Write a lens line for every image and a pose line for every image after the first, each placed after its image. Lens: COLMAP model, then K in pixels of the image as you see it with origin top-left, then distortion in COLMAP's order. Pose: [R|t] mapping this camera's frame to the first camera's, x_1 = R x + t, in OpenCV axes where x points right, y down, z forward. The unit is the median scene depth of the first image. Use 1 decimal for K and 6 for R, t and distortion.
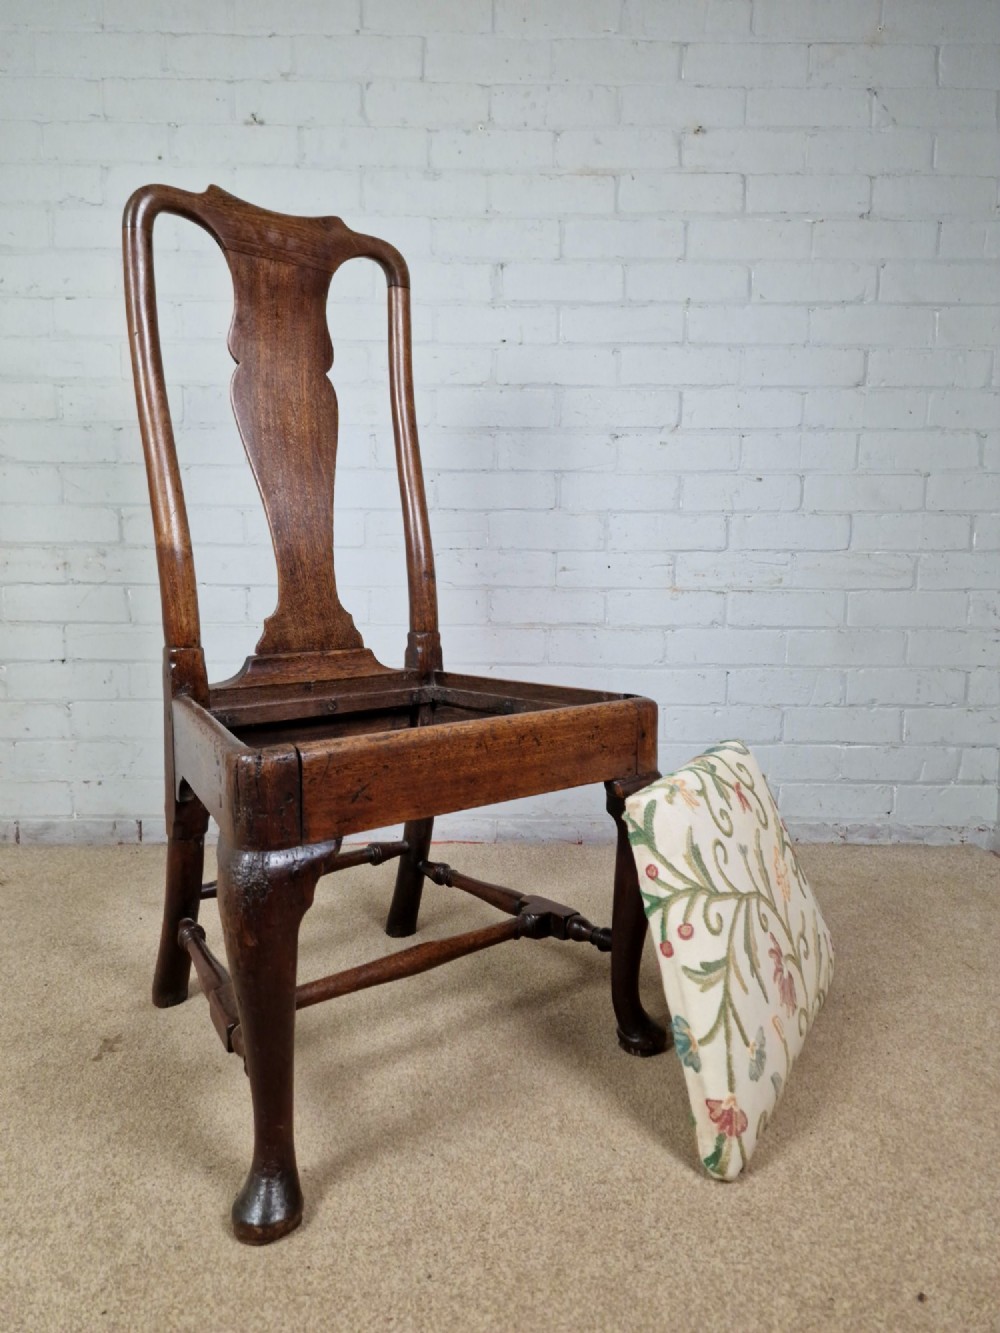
lens RADIAL K [[890.7, 0, 496.0], [0, 890.7, 656.7], [0, 0, 1]] dist [0.064743, -0.055441]
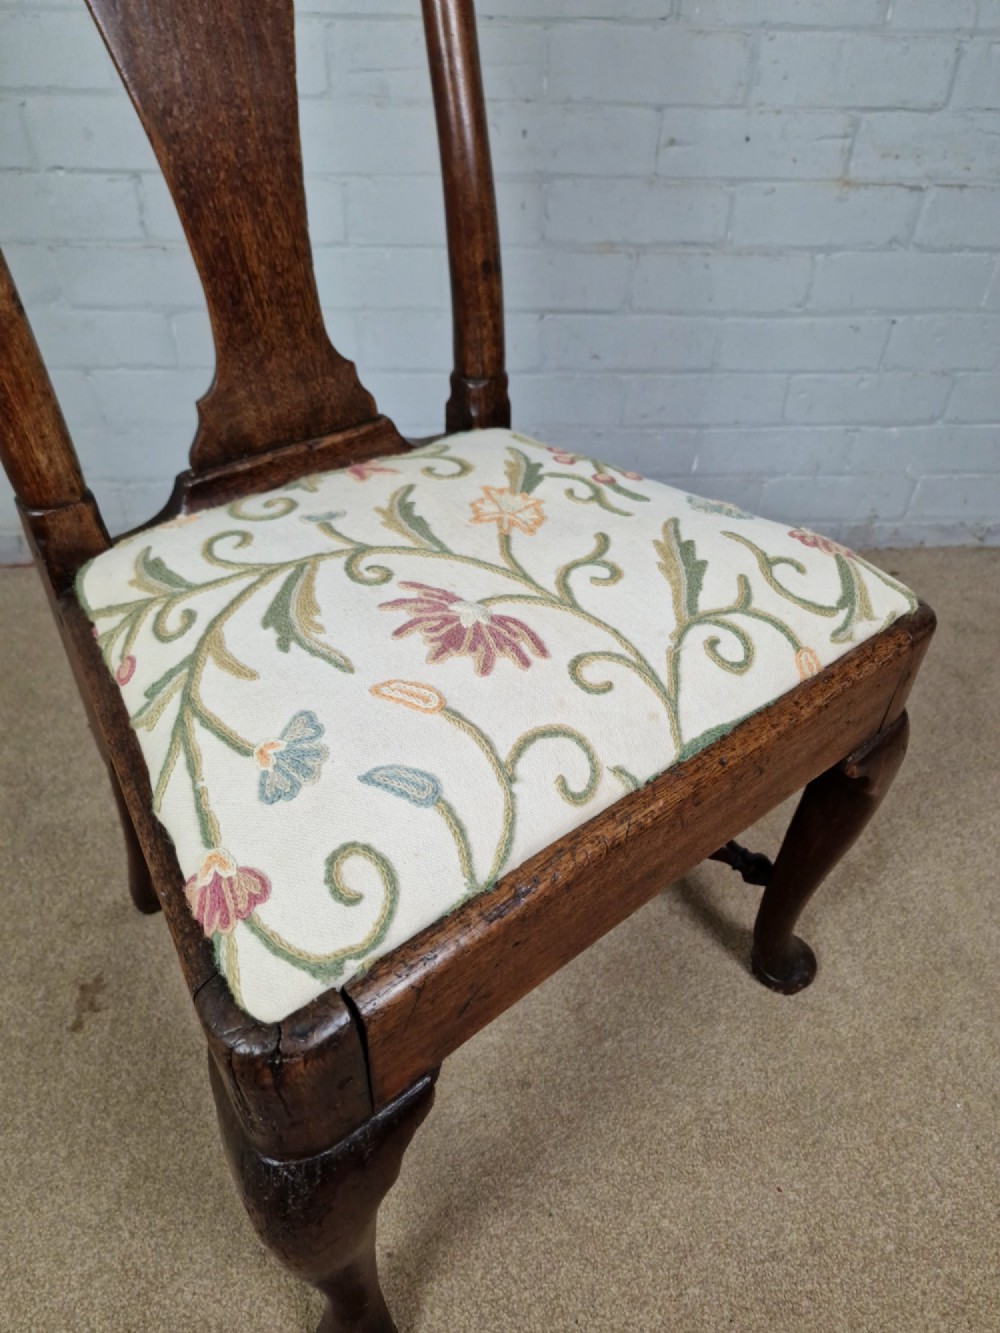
lens RADIAL K [[913.3, 0, 503.6], [0, 913.3, 682.5], [0, 0, 1]] dist [0.051116, -0.045993]
pose [[0.998677, -0.016416, 0.048733, -0.123775], [-0.012729, 0.839265, 0.543573, -0.226753], [-0.049824, -0.543474, 0.837946, 0.513621]]
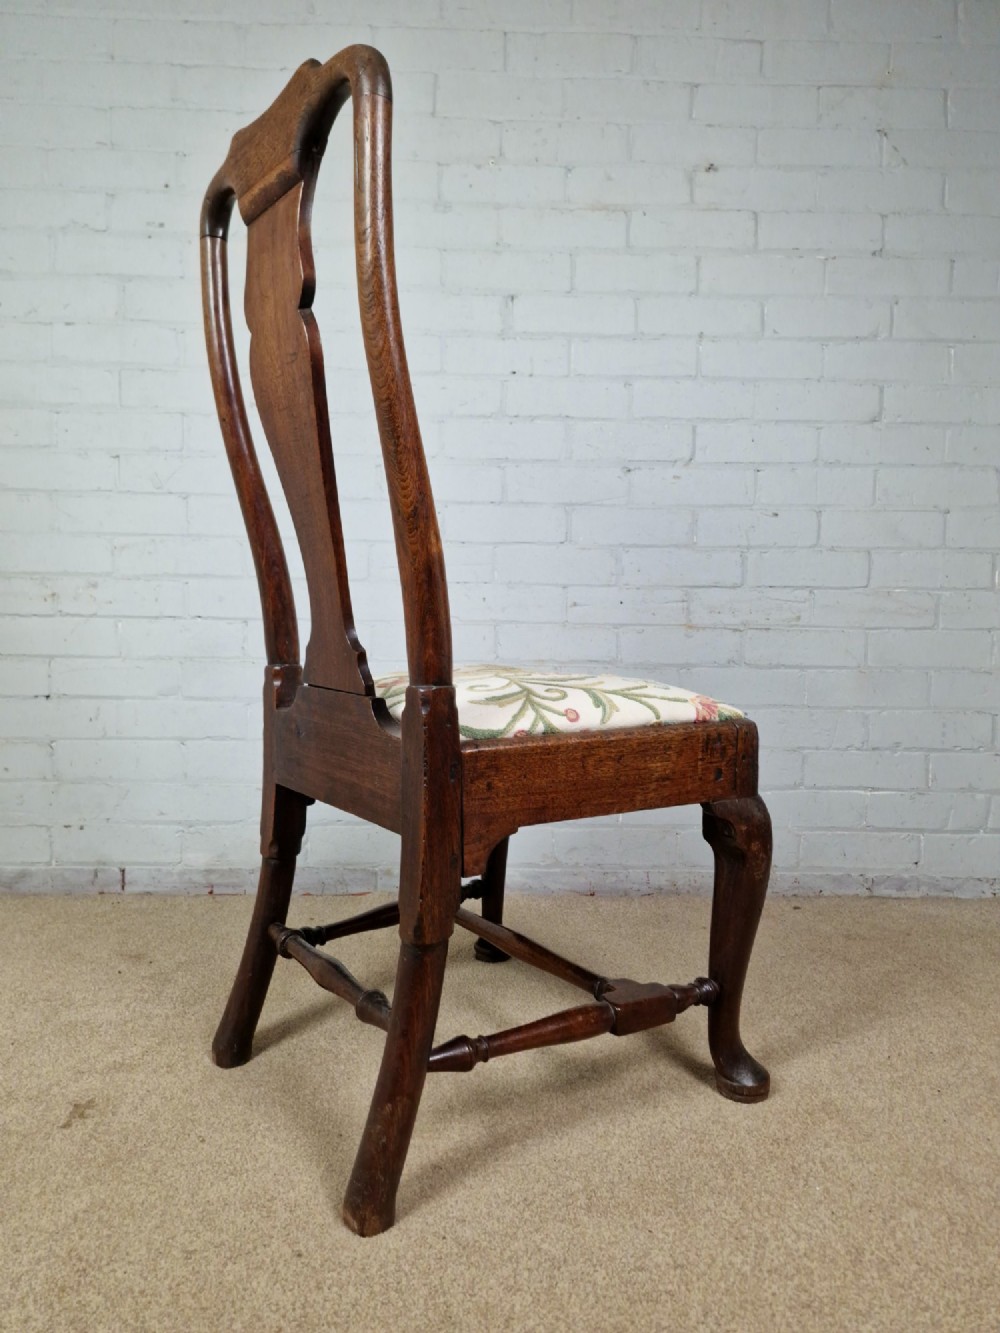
lens RADIAL K [[895.7, 0, 500.6], [0, 895.7, 654.4], [0, 0, 1]] dist [0.061257, -0.050783]
pose [[0.999906, 0.006472, 0.012051, -0.026528], [-0.005611, 0.997521, -0.070142, 0.042013], [-0.012475, 0.070068, 0.997464, 0.067597]]
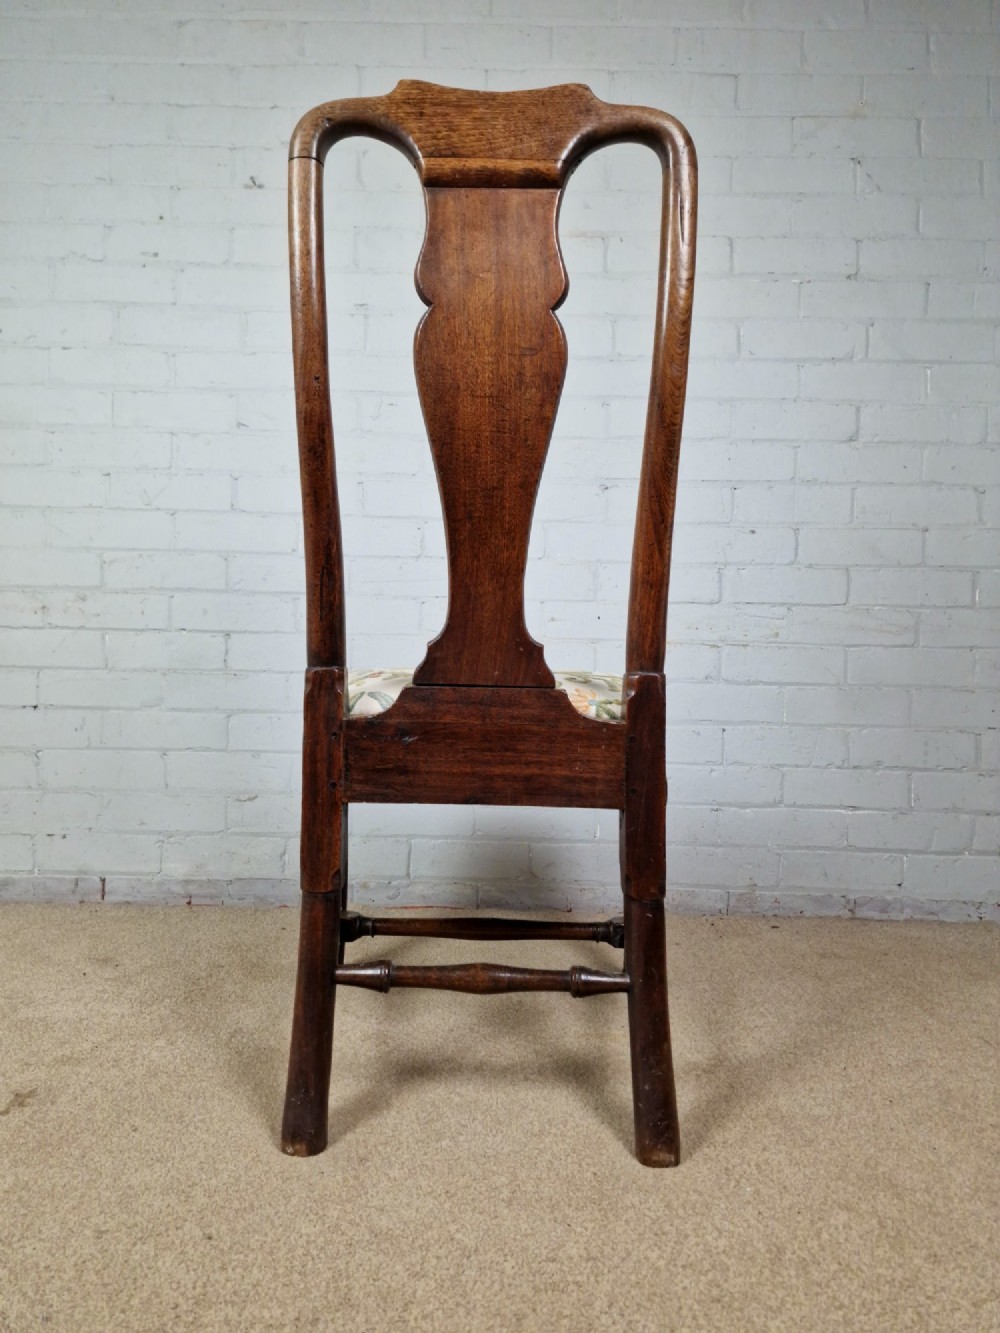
lens RADIAL K [[891.5, 0, 498.0], [0, 891.5, 656.0], [0, 0, 1]] dist [0.060129, -0.047930]
pose [[0.999704, 0.013121, -0.020495, 0.064934], [-0.015367, 0.993408, -0.113598, 0.091507], [0.018869, 0.113879, 0.993315, 0.065004]]
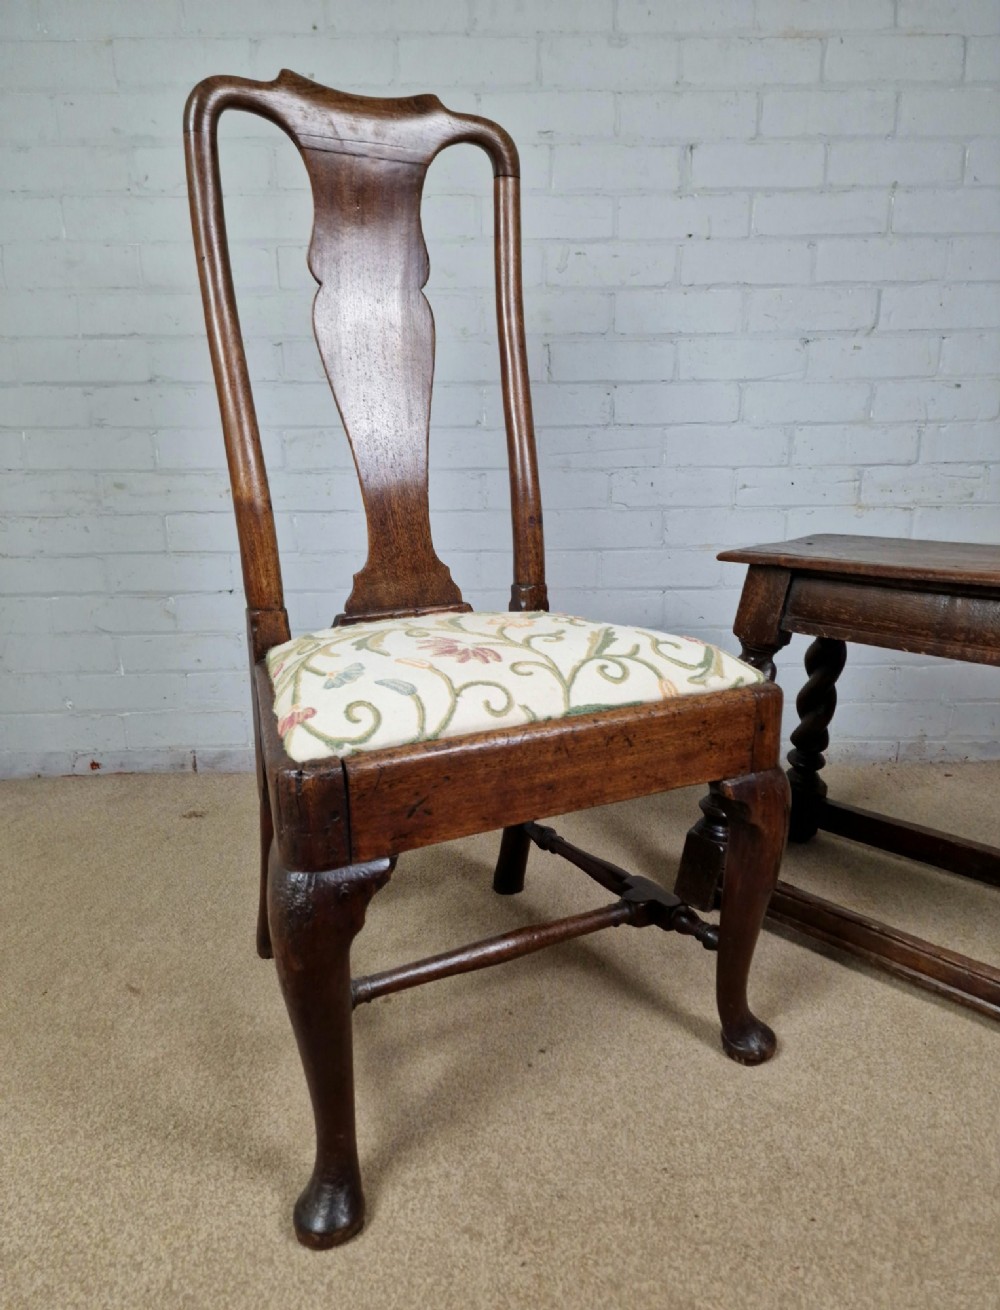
lens RADIAL K [[891.6, 0, 510.0], [0, 891.6, 672.3], [0, 0, 1]] dist [0.056241, -0.046084]
pose [[0.999883, -0.014478, -0.004937, -0.300286], [0.015041, 0.989335, 0.144883, -0.078546], [0.002787, -0.144940, 0.989437, 0.038010]]
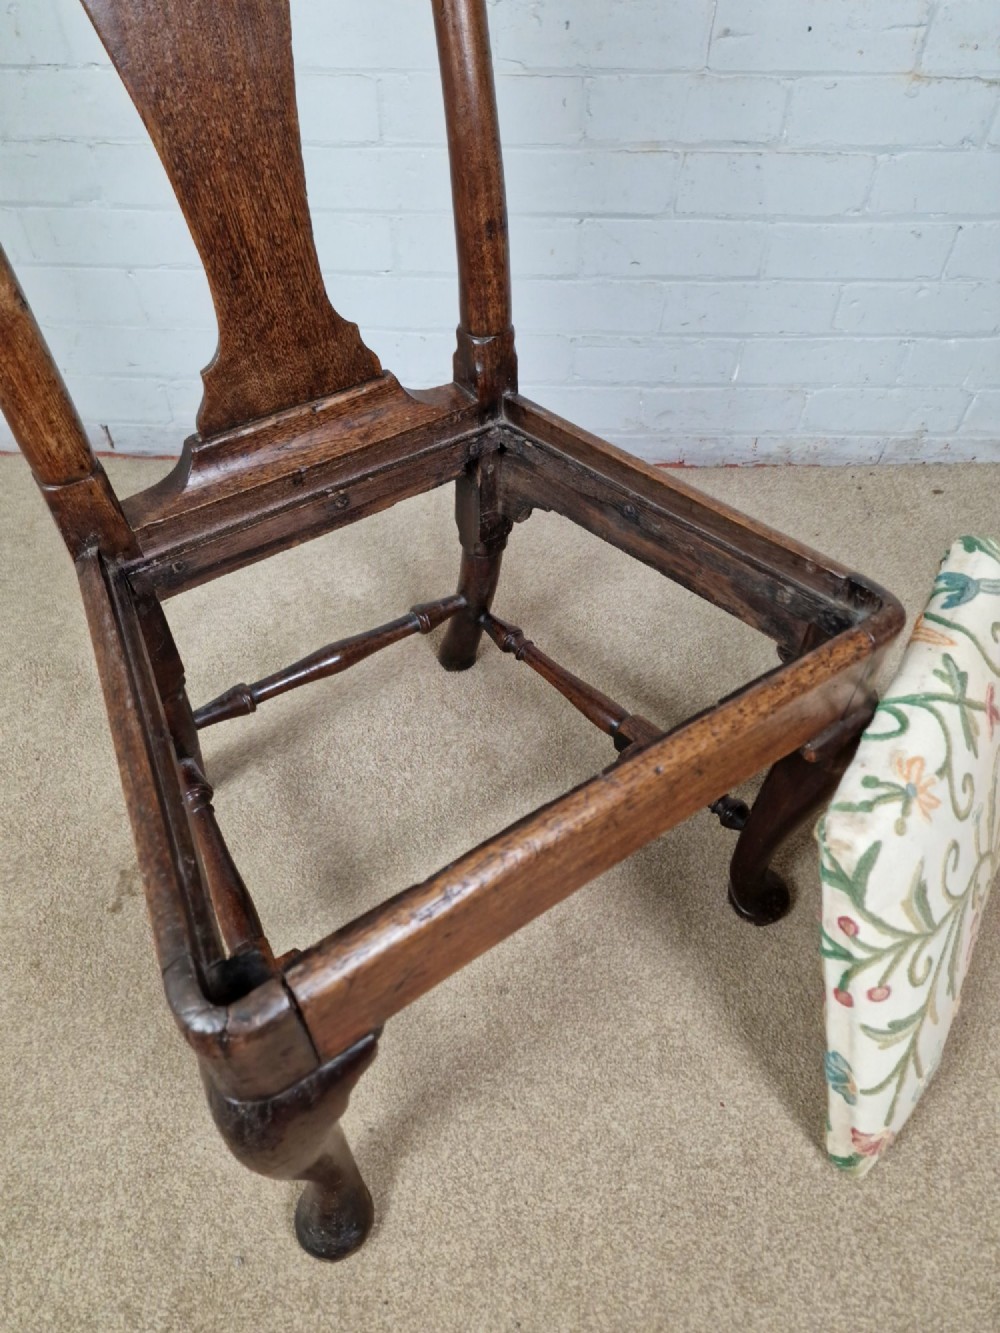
lens RADIAL K [[899.7, 0, 495.0], [0, 899.7, 654.4], [0, 0, 1]] dist [0.065806, -0.053091]
pose [[0.999041, 0.029558, -0.032287, -0.063766], [-0.001084, 0.754079, 0.656783, -0.316528], [0.043760, -0.656119, 0.753388, 0.543768]]
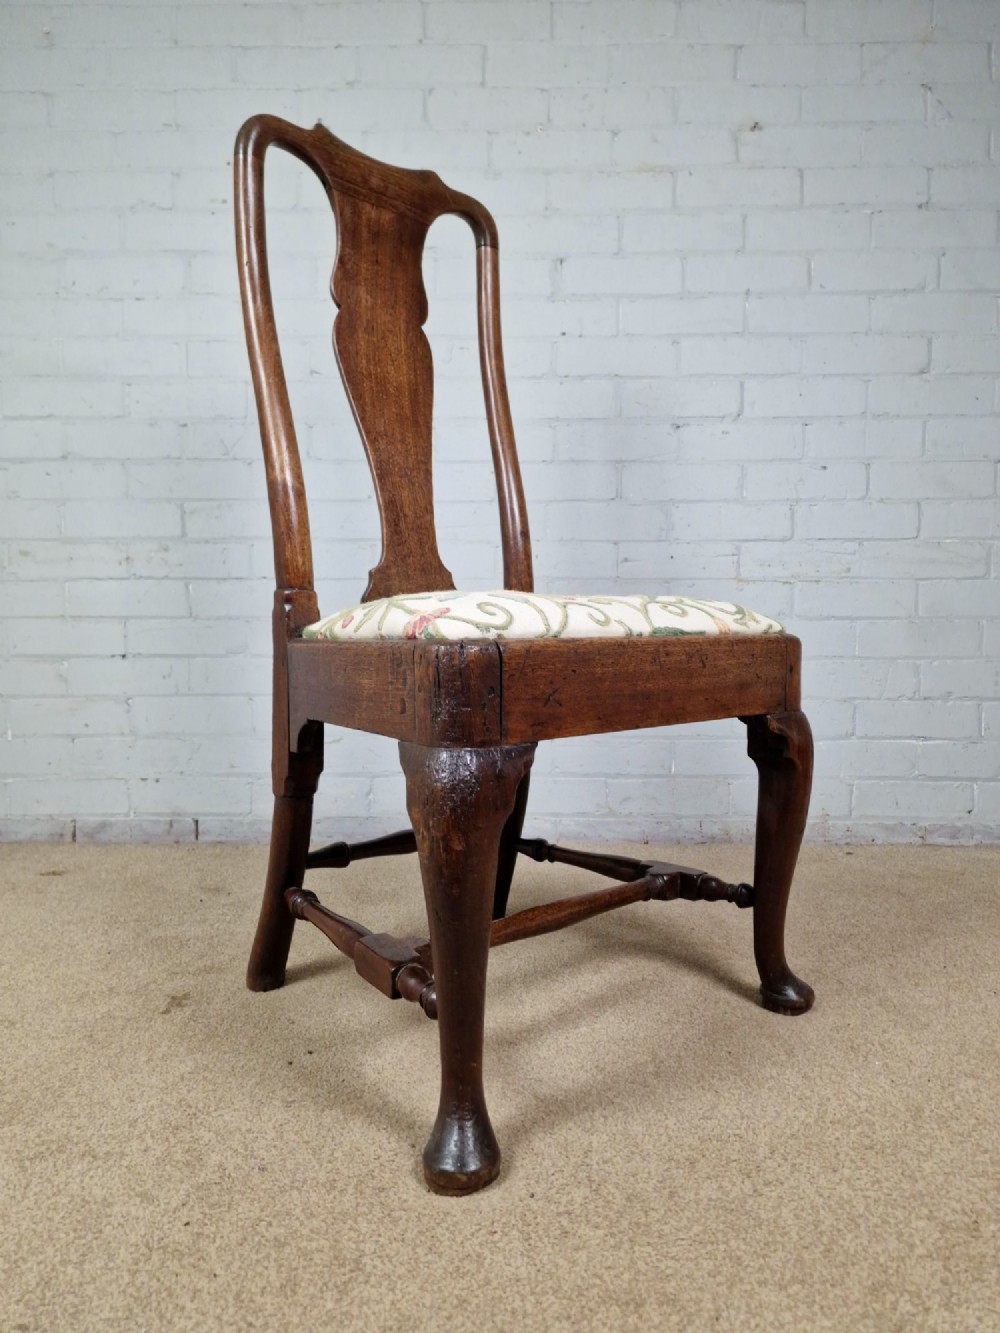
lens RADIAL K [[895.4, 0, 504.8], [0, 895.4, 666.9], [0, 0, 1]] dist [0.062634, -0.053398]
pose [[0.999566, -0.006667, -0.028698, -0.052113], [0.004699, 0.997667, -0.068113, 0.150782], [0.029085, 0.067949, 0.997265, 0.025302]]
